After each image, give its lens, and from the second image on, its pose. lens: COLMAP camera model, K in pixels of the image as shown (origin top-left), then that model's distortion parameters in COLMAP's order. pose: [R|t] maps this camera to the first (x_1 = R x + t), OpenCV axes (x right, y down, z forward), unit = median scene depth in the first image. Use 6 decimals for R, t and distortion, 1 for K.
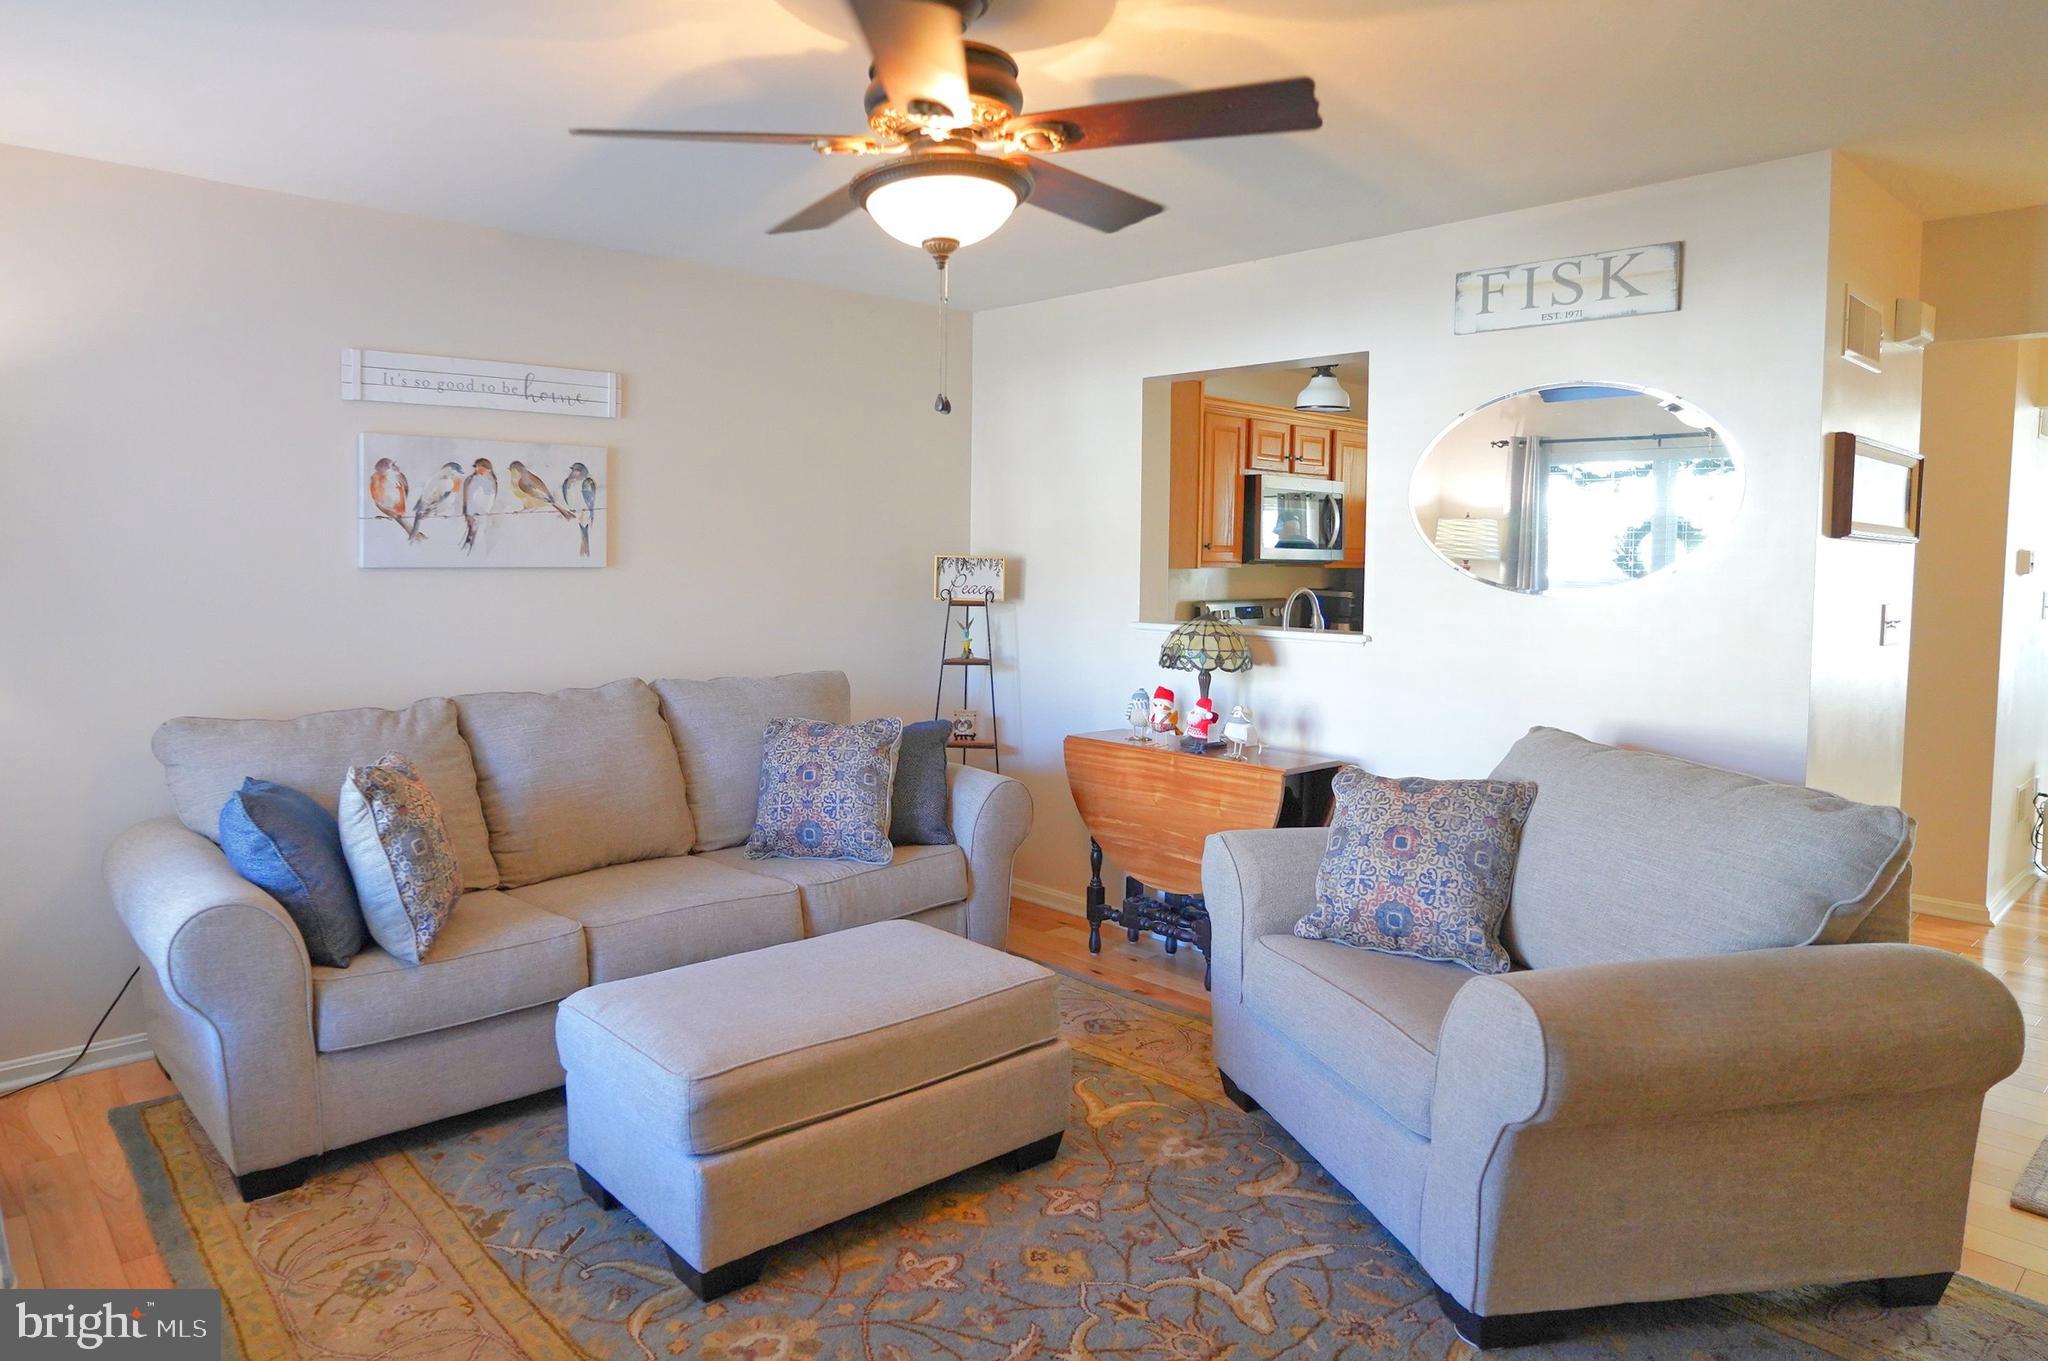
lens RADIAL K [[1294.4, 0, 947.0], [0, 1294.4, 585.2], [0, 0, 1]] dist [-0.058599, 0.064121]
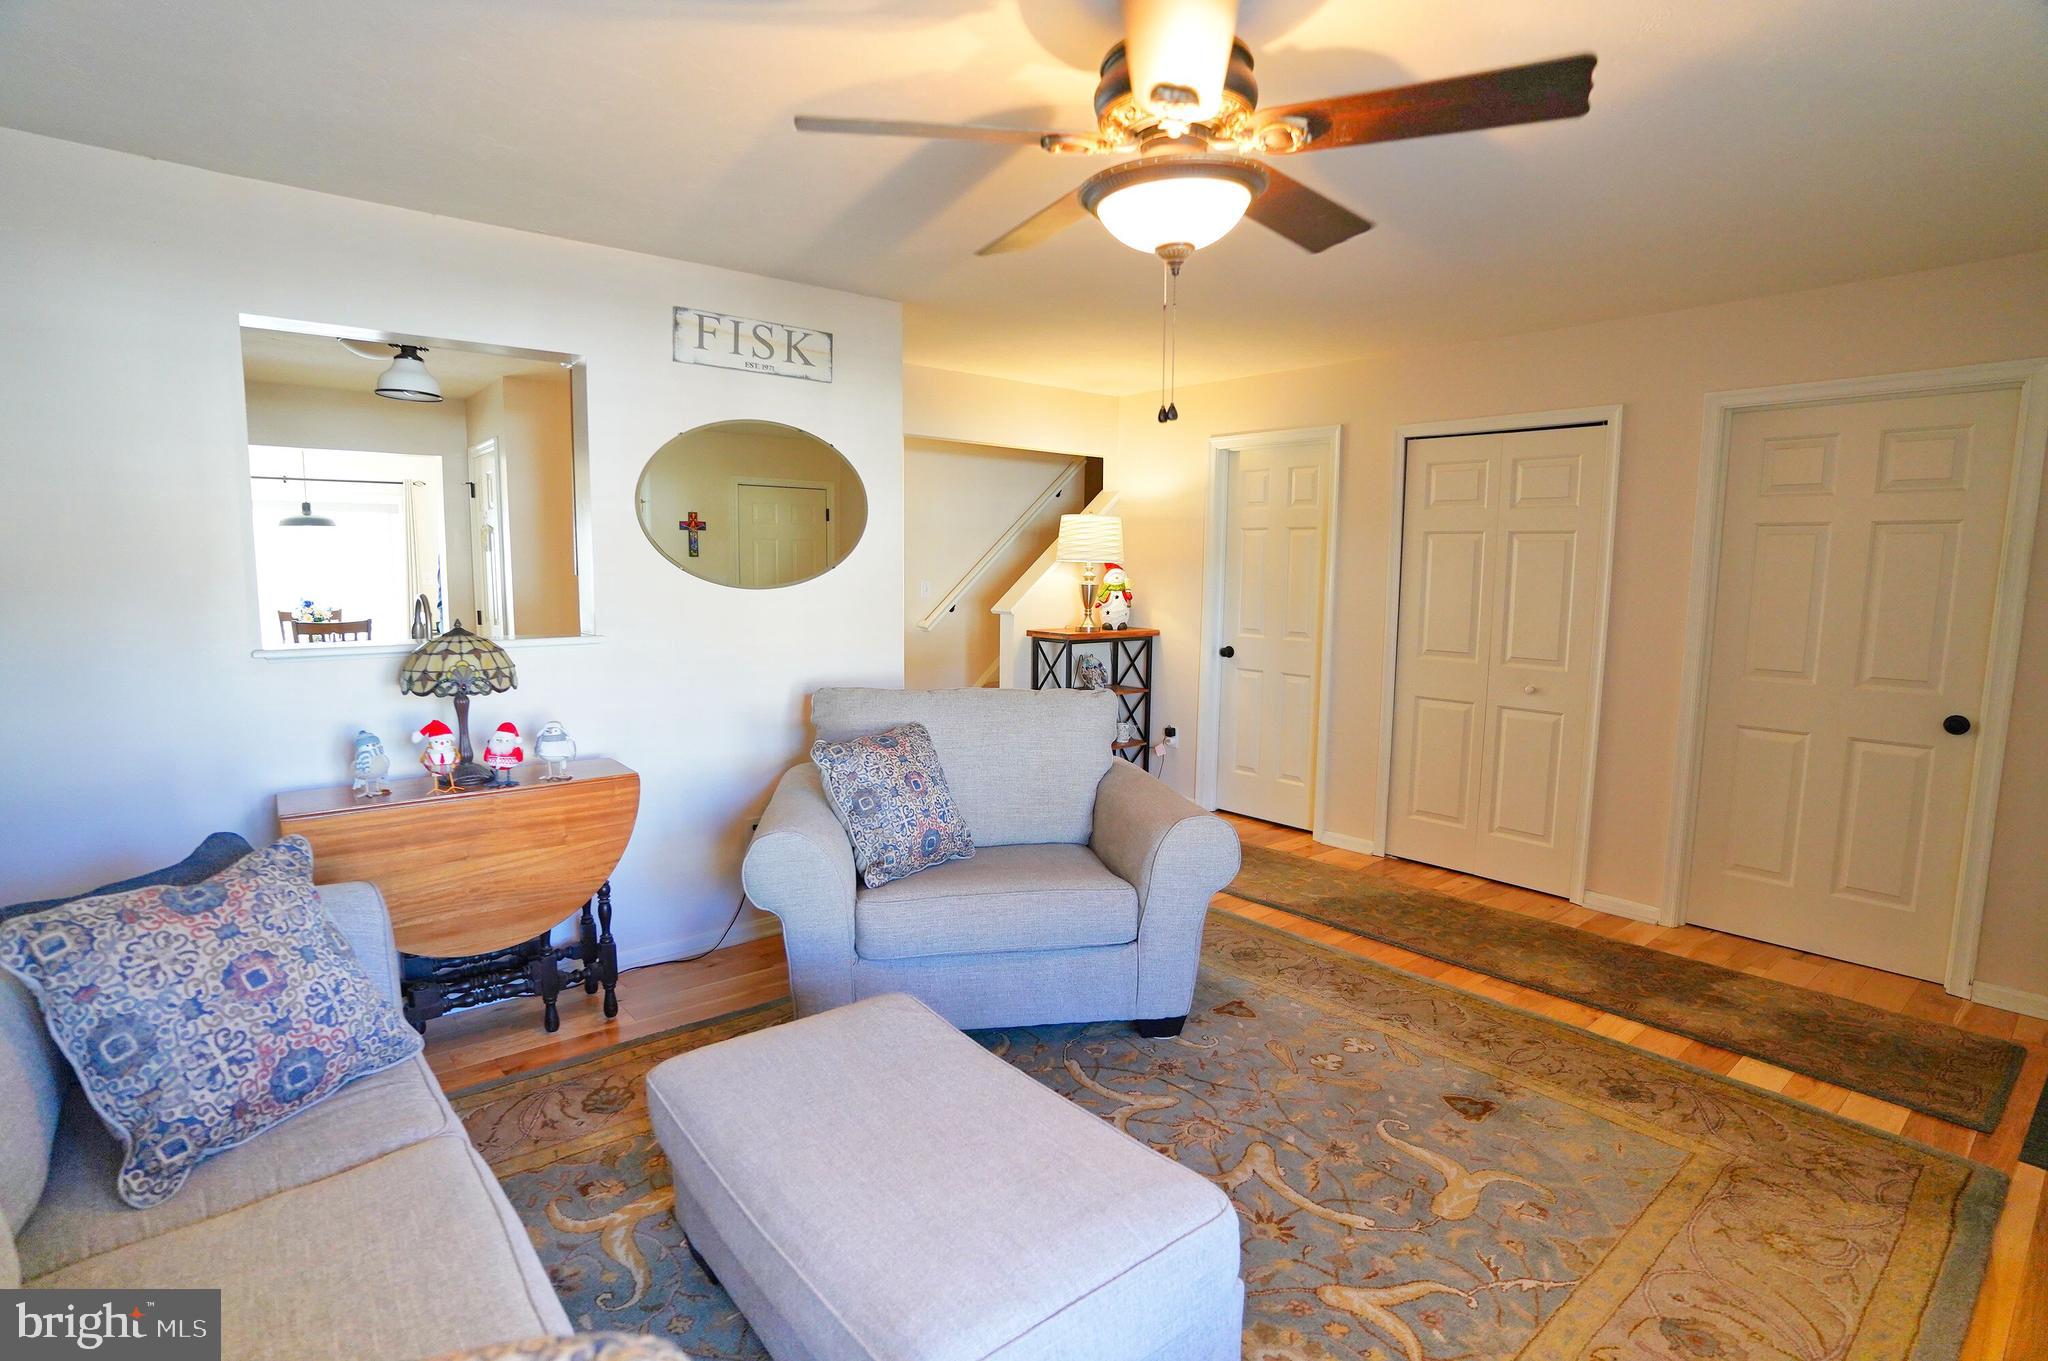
lens RADIAL K [[1085.6, 0, 984.7], [0, 1085.6, 623.2], [0, 0, 1]] dist [-0.074786, 0.046747]
pose [[0.002740, -0.060132, 0.998187, -0.670097], [0.028637, 0.997786, 0.060029, -0.018337], [-0.999586, 0.028420, 0.004456, 0.883683]]
